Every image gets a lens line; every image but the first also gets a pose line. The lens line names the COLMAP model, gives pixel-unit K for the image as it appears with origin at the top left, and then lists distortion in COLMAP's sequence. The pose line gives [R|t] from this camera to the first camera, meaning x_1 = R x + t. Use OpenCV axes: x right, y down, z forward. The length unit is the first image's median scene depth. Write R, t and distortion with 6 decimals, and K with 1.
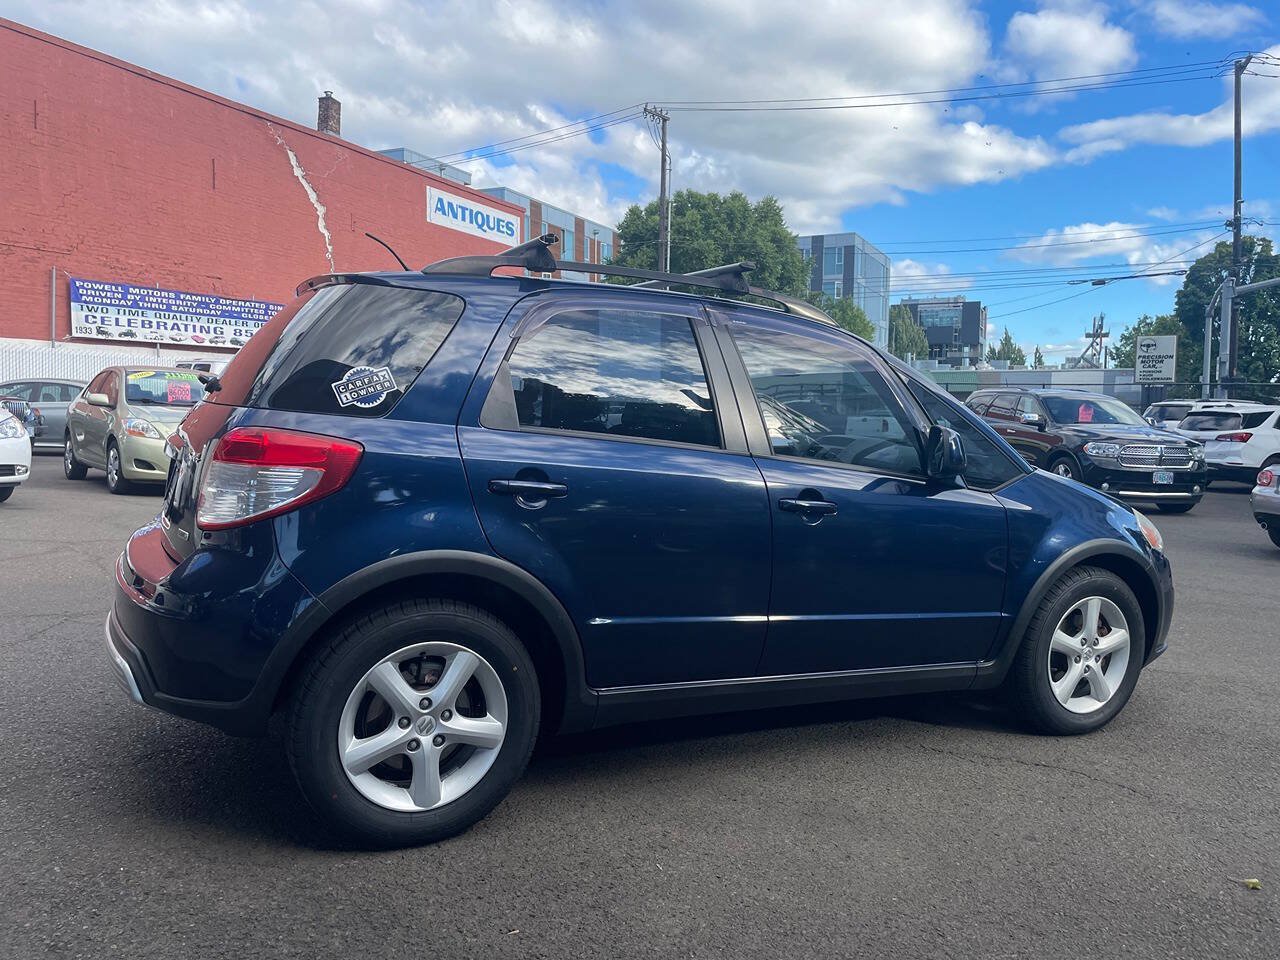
lens RADIAL K [[970.8, 0, 643.5], [0, 970.8, 462.0], [0, 0, 1]] dist [0.086426, -0.110088]
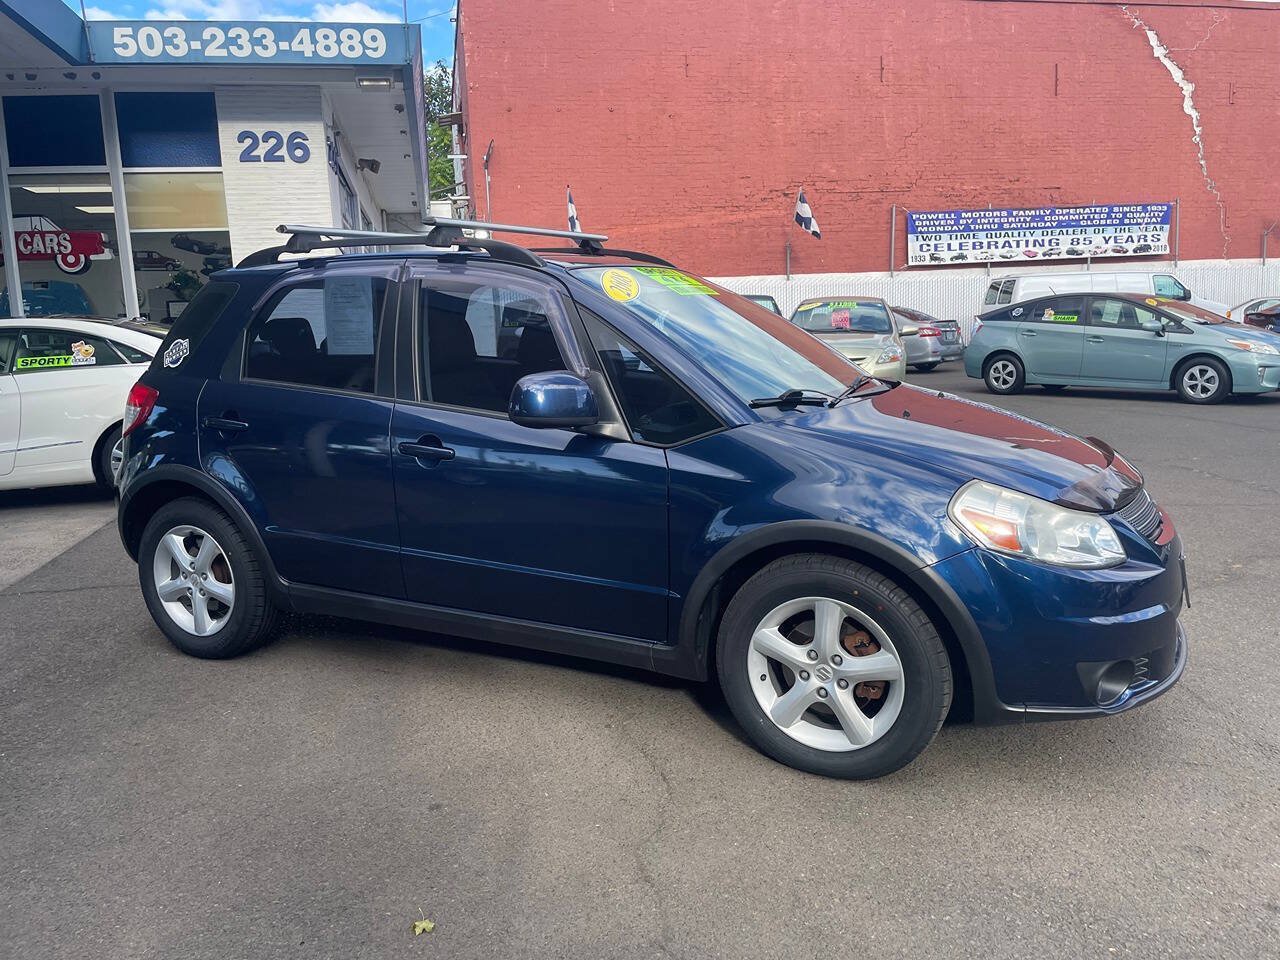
lens RADIAL K [[970.8, 0, 616.0], [0, 970.8, 453.3], [0, 0, 1]] dist [0.086426, -0.110088]
pose [[0.593916, 0.059514, -0.802323, 0.123249], [0.006196, 0.996892, 0.078533, -0.003592], [0.804503, -0.051613, 0.591702, 0.059104]]
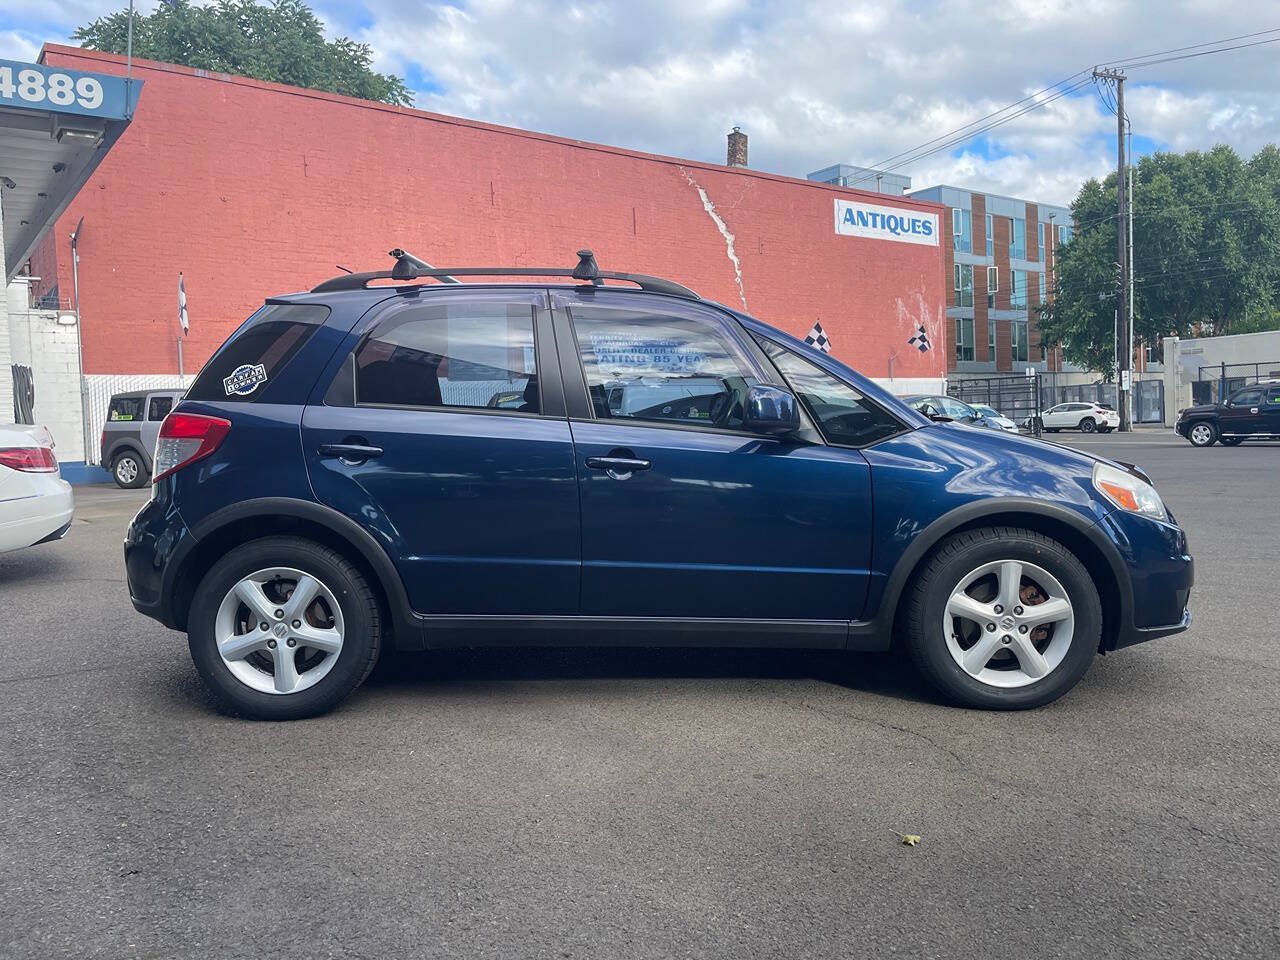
lens RADIAL K [[970.8, 0, 625.5], [0, 970.8, 456.6], [0, 0, 1]] dist [0.086426, -0.110088]
pose [[0.885790, -0.034062, -0.462835, 0.074284], [0.025747, 0.999374, -0.024273, 0.007024], [0.463372, 0.009584, 0.886112, 0.002970]]
